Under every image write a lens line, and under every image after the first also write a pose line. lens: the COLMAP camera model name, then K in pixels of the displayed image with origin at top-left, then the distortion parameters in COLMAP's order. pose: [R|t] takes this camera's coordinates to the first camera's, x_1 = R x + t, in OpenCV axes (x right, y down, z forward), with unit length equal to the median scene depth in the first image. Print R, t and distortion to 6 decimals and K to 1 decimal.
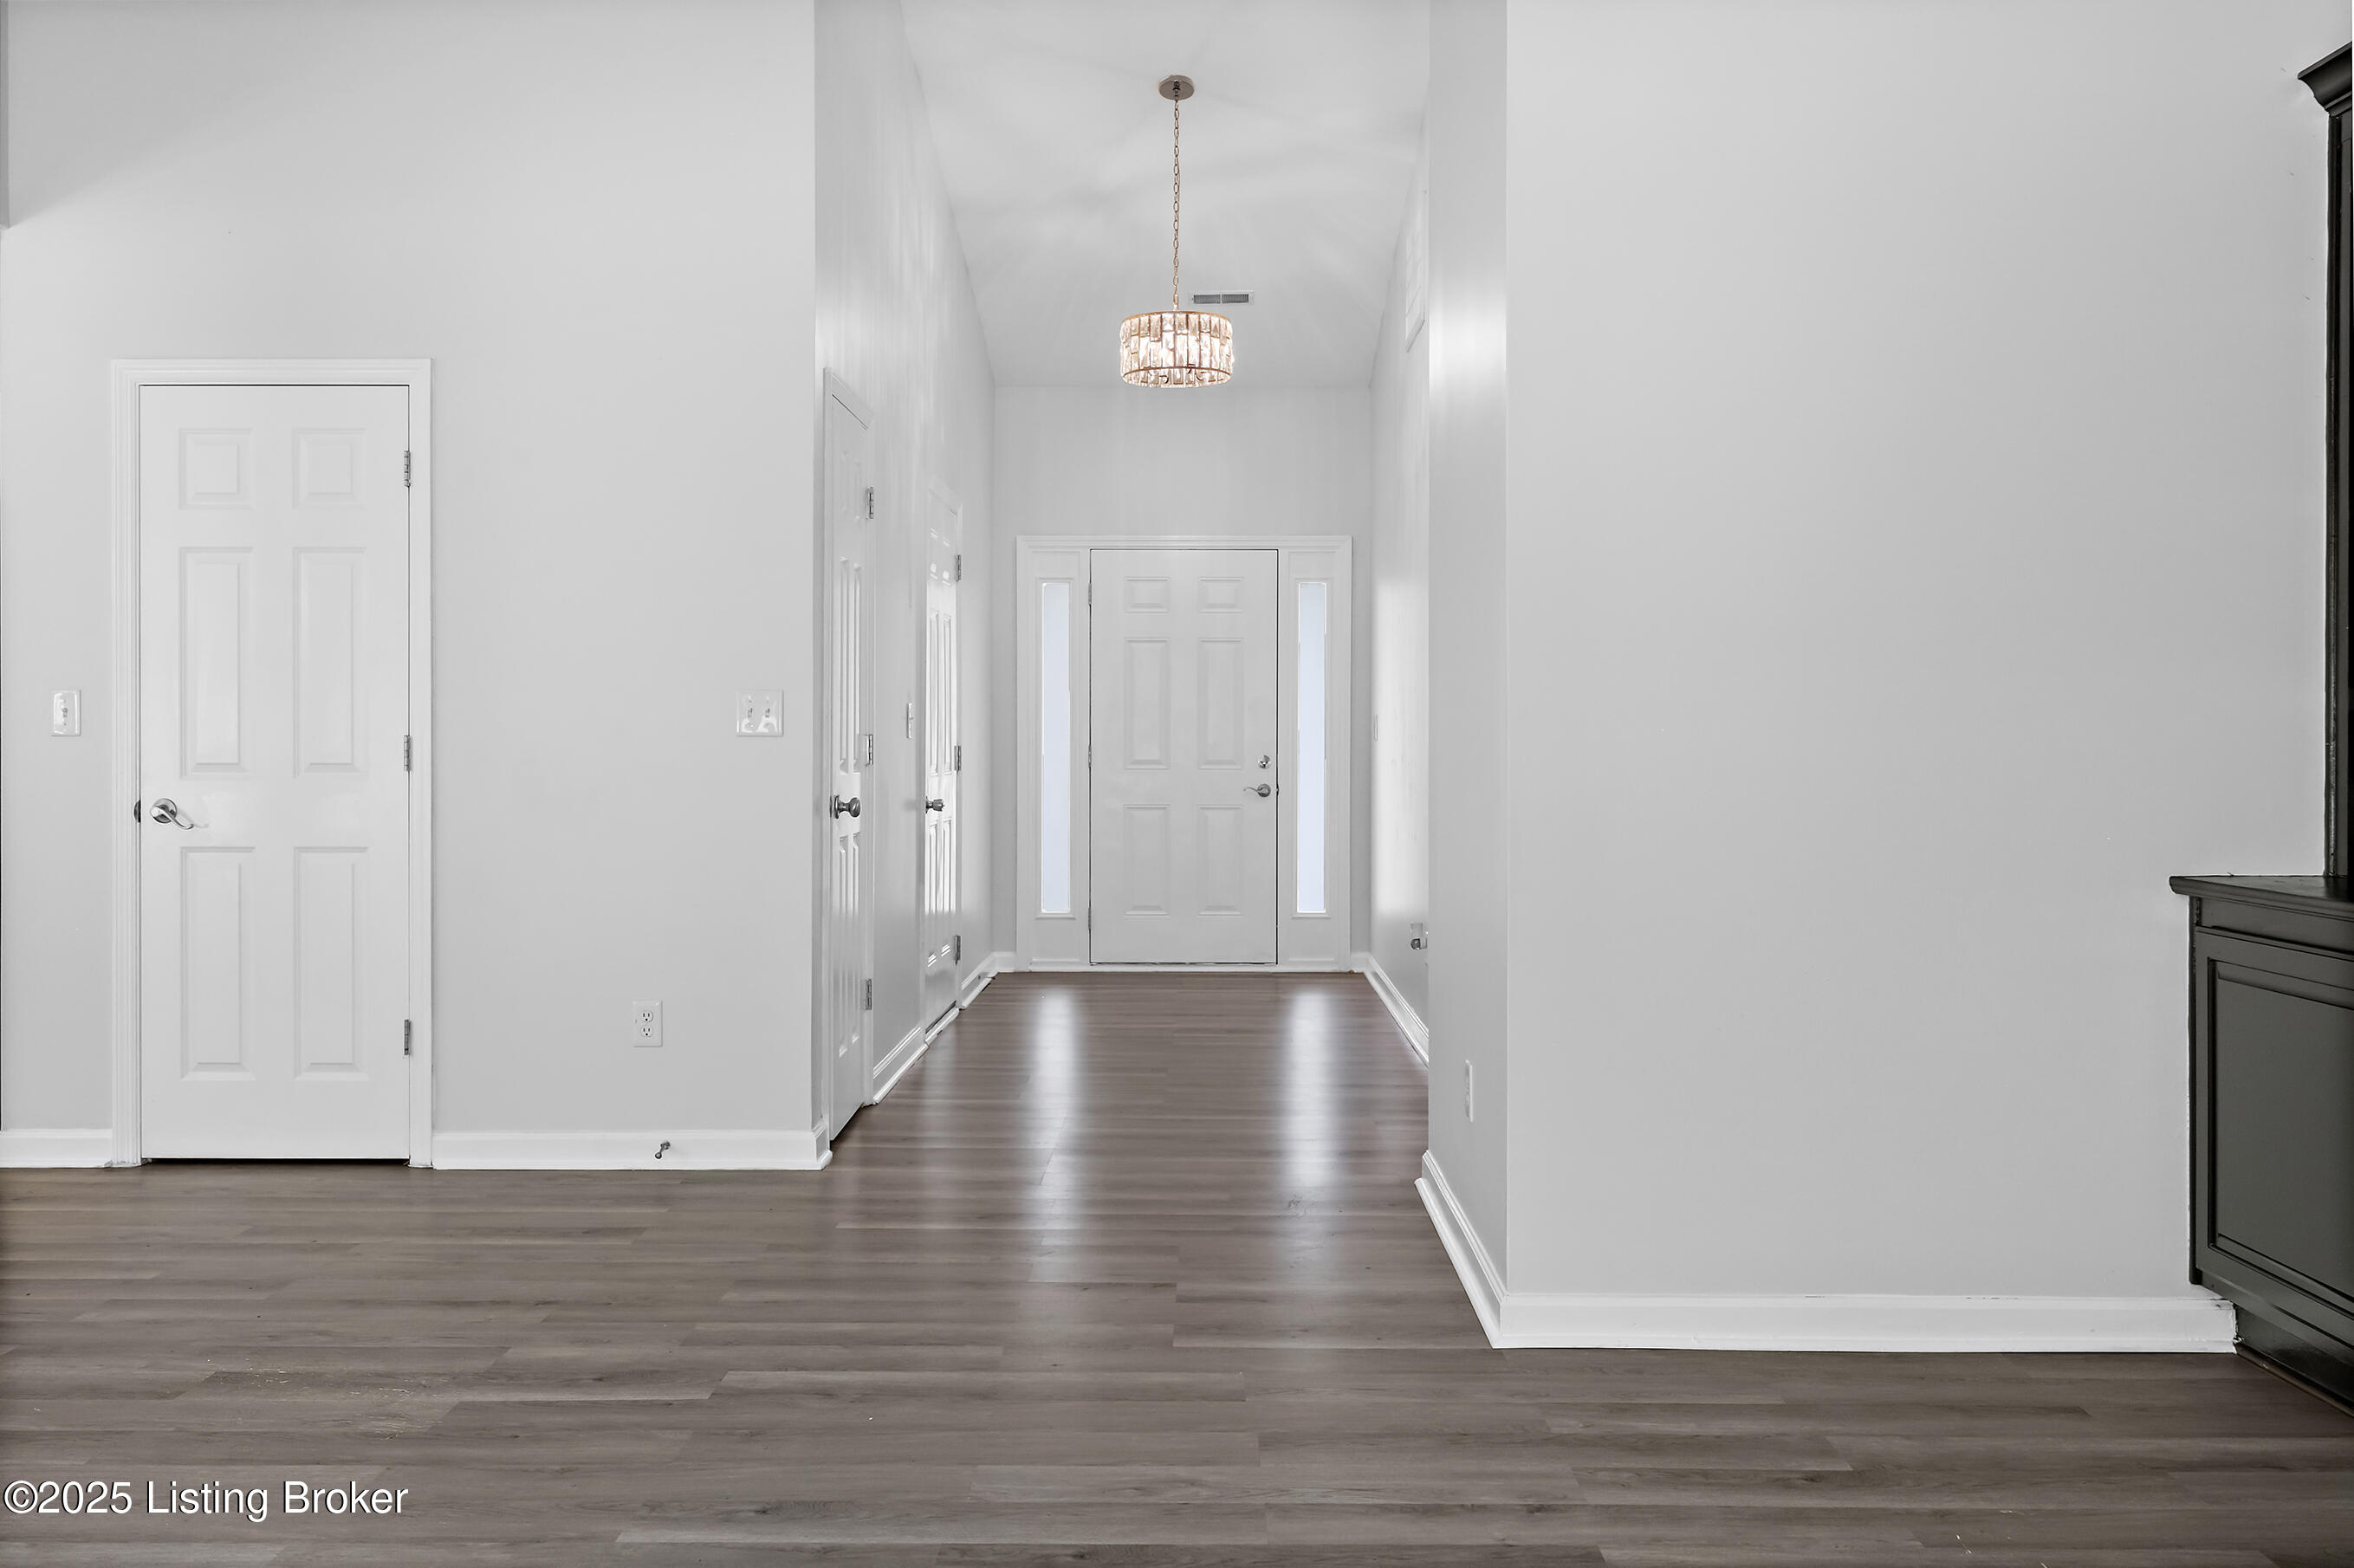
lens RADIAL K [[2008.6, 0, 1184.5], [0, 2008.6, 749.8], [0, 0, 1]] dist [-0.003132, 0.000478]
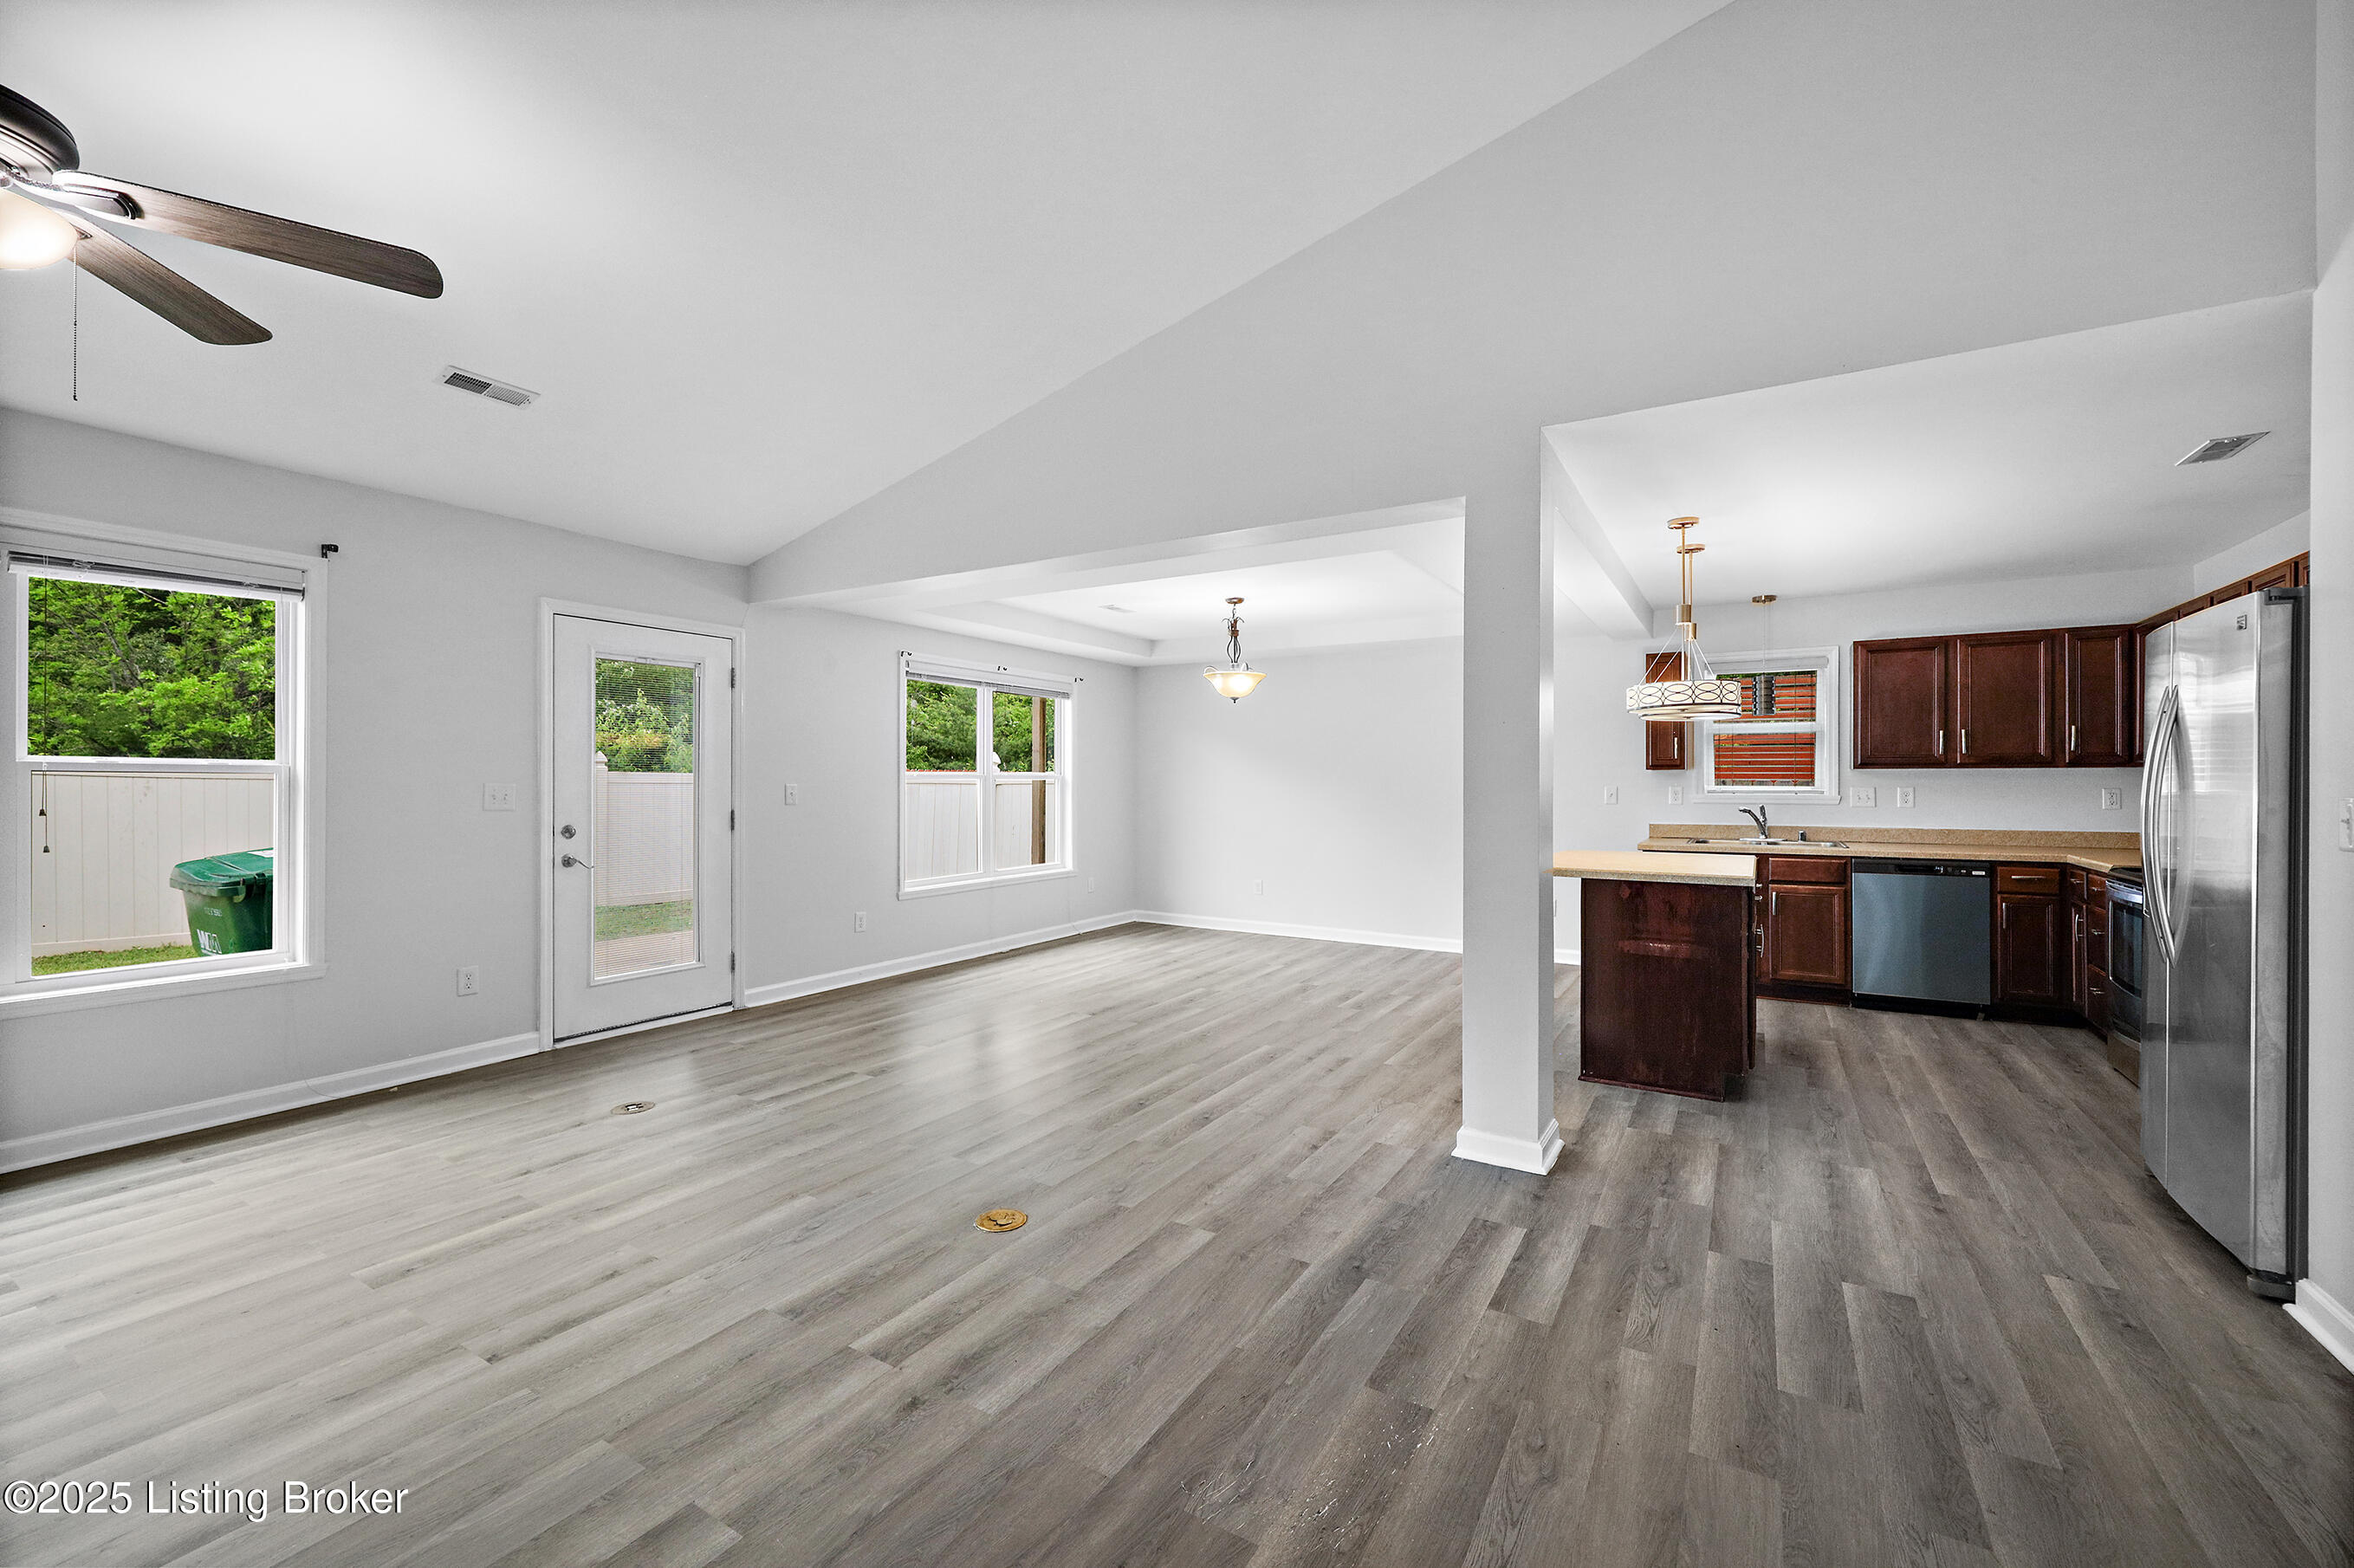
lens RADIAL K [[945.1, 0, 1189.2], [0, 945.1, 775.6], [0, 0, 1]] dist [0.002921, 0.000551]
pose [[-0.503993, -0.008858, -0.863662, 0.053457], [-0.005054, 0.999961, -0.007307, -0.043346], [0.863693, 0.000683, -0.504018, 1.042552]]
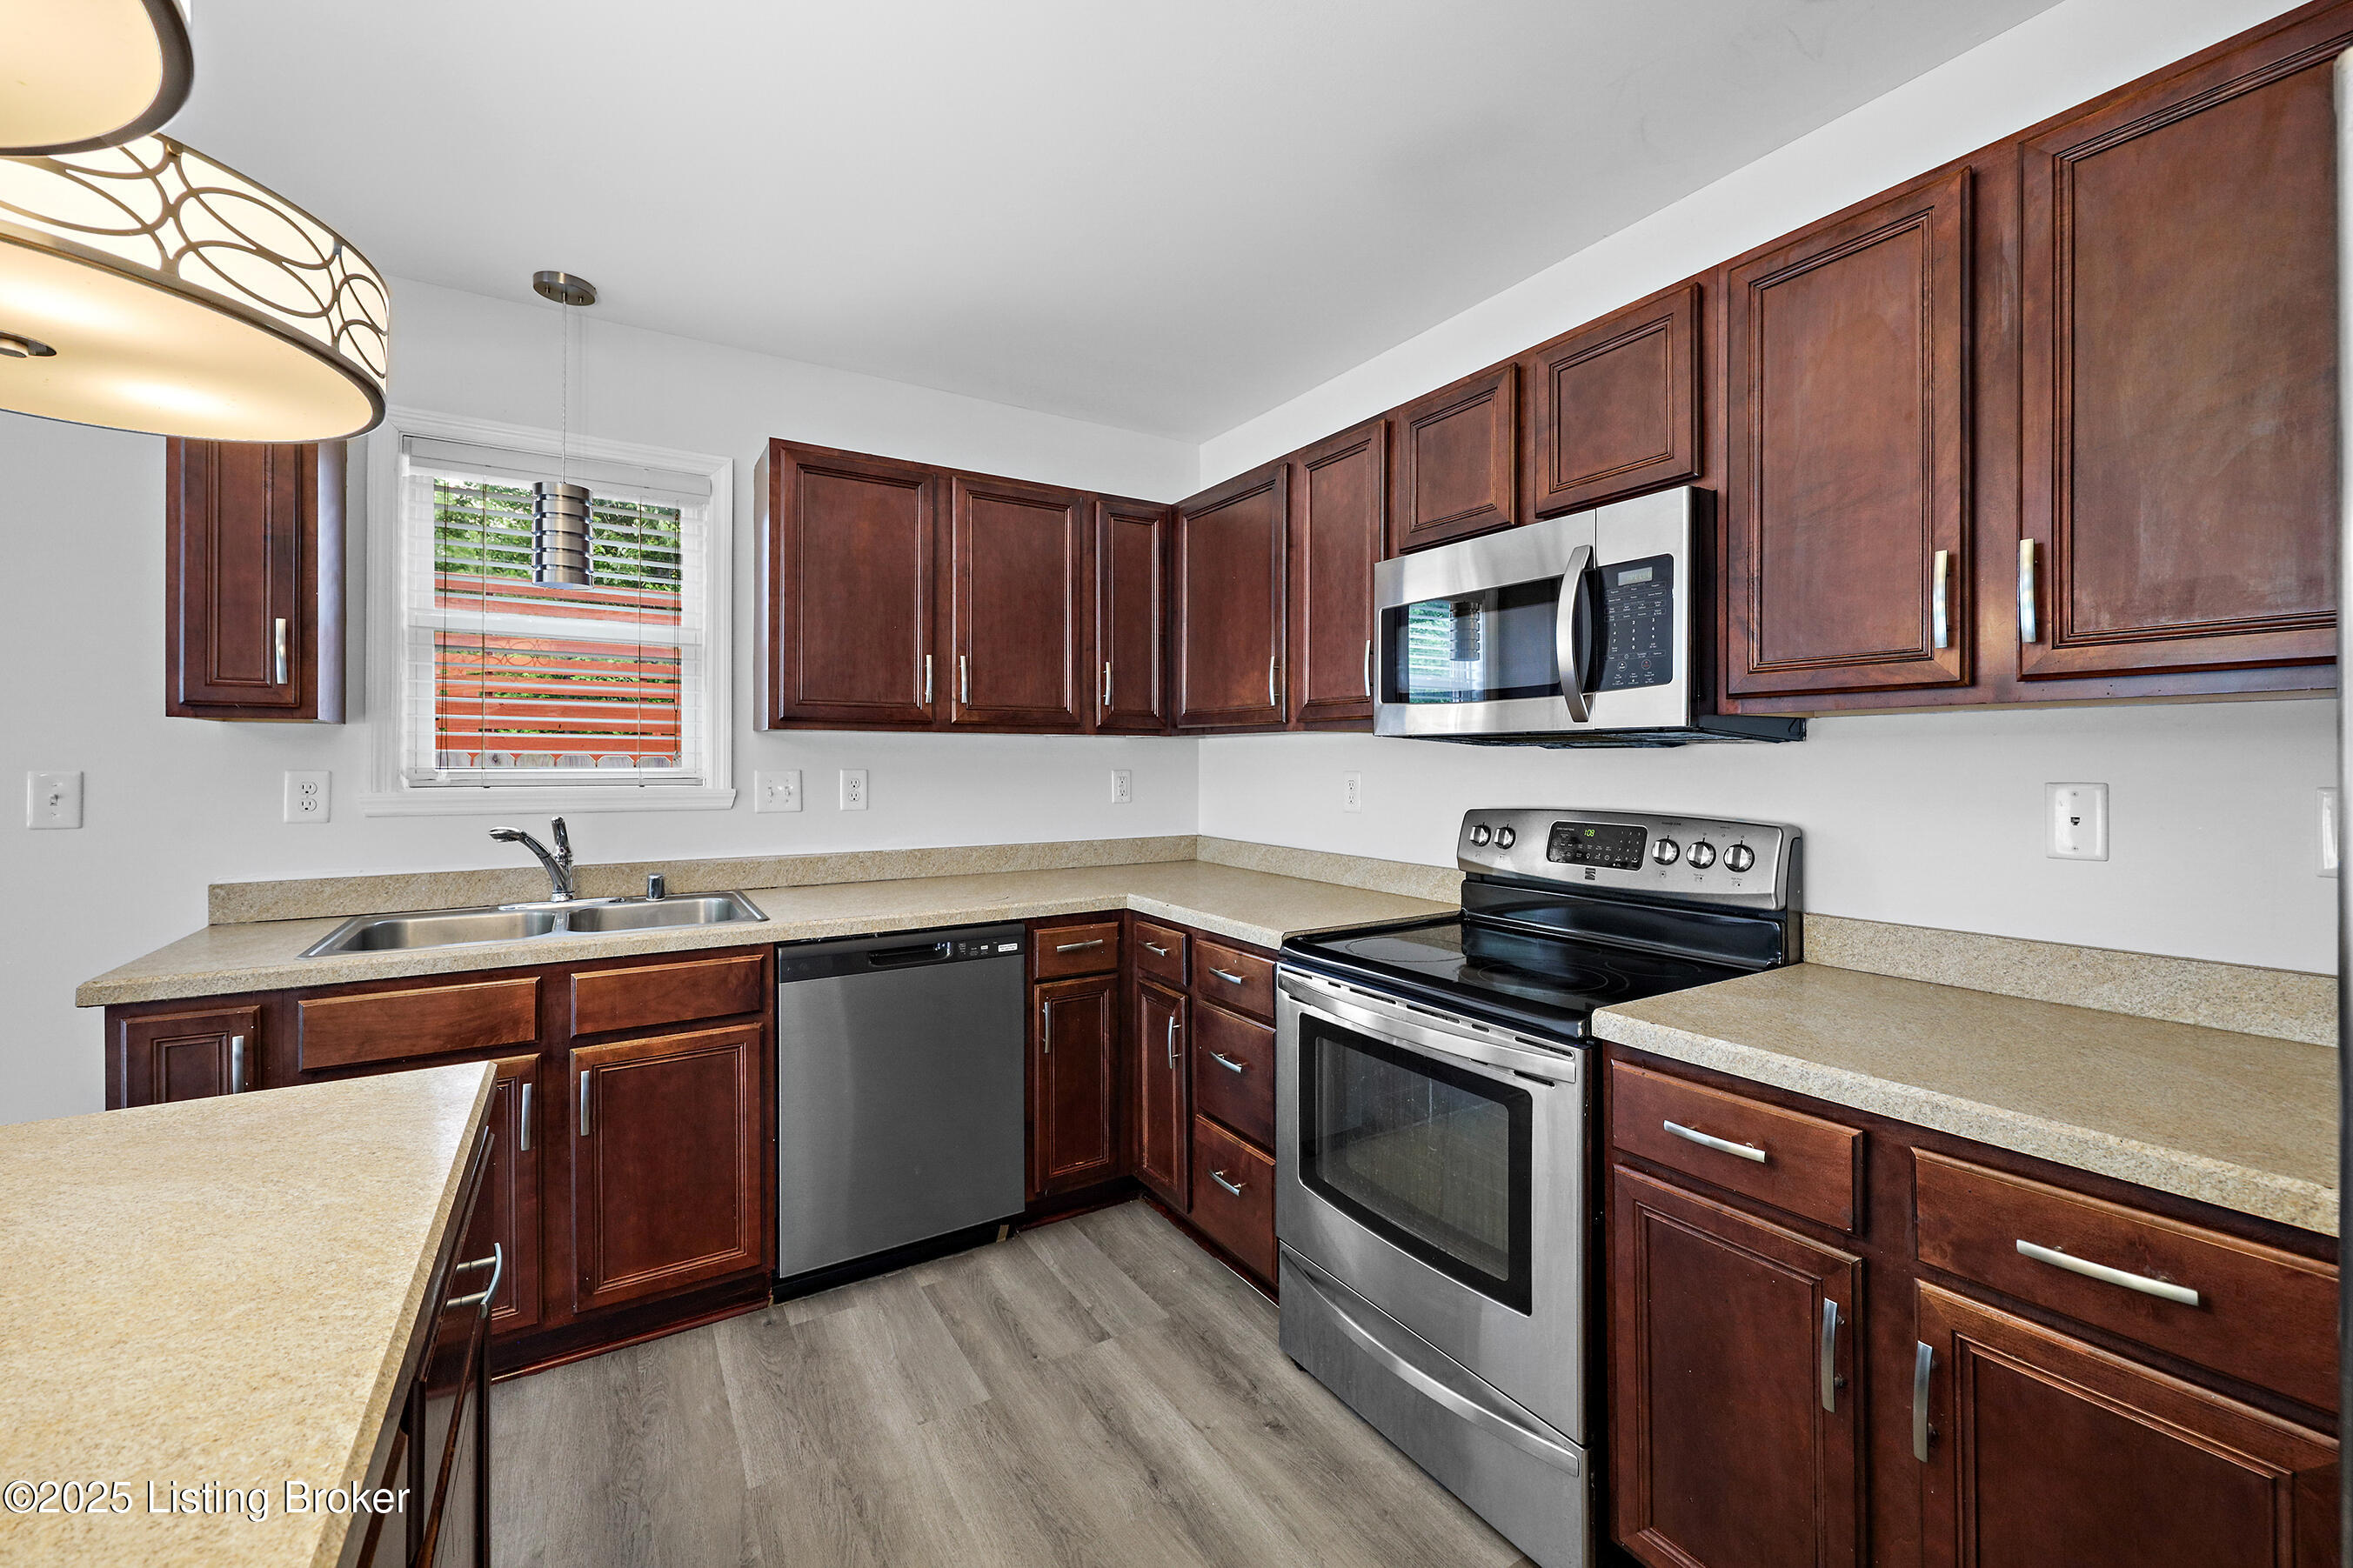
lens RADIAL K [[944.6, 0, 1188.7], [0, 944.6, 775.6], [0, 0, 1]] dist [0.002921, 0.000551]
pose [[0.542688, 0.013099, -0.839832, -0.995335], [-0.004617, 0.999910, 0.012612, -0.047682], [0.839922, -0.002967, 0.542699, 1.081573]]
